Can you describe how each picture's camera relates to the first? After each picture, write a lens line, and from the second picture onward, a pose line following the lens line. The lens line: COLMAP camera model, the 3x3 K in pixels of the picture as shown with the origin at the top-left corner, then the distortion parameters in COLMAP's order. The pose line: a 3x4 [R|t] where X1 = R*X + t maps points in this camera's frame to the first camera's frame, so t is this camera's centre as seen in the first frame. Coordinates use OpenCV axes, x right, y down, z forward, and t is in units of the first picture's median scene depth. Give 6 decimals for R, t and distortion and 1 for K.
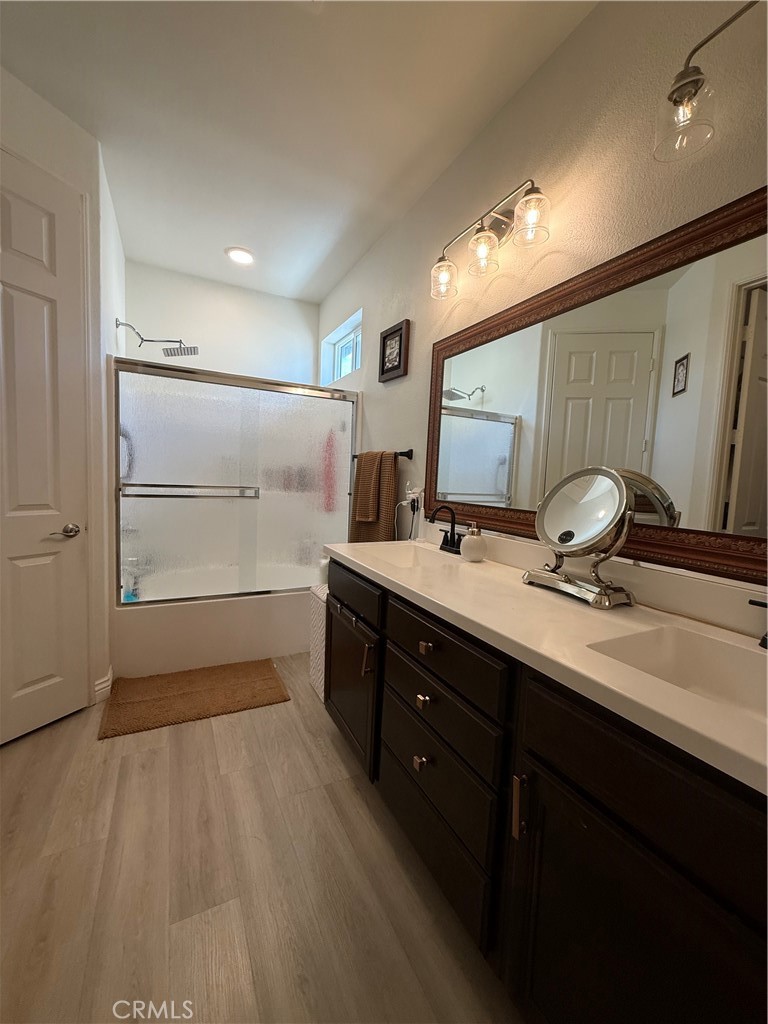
lens RADIAL K [[408.9, 0, 384.0], [0, 408.9, 512.0], [0, 0, 1]] dist [0.000323, 0.000099]
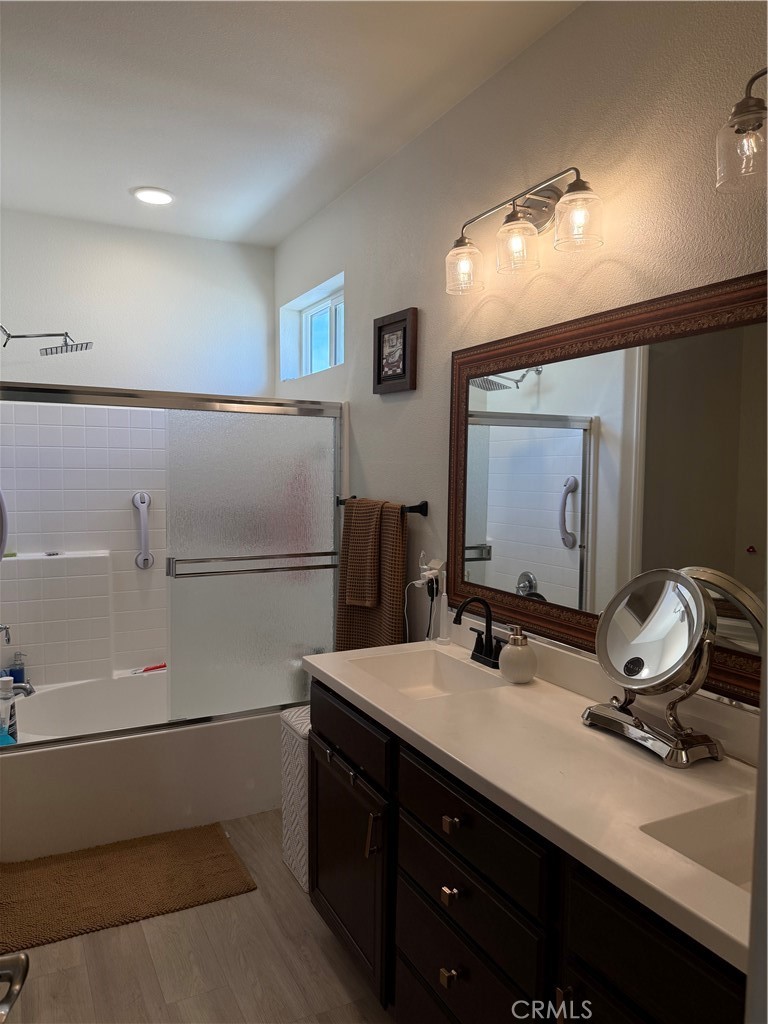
lens RADIAL K [[721.0, 0, 386.7], [0, 721.0, 516.3], [0, 0, 1]] dist [0.113580, -0.181755]
pose [[0.999489, -0.031866, 0.002554, -0.001268], [0.031903, 0.999363, -0.016008, -0.128614], [-0.002042, 0.016081, 0.999869, -0.215217]]
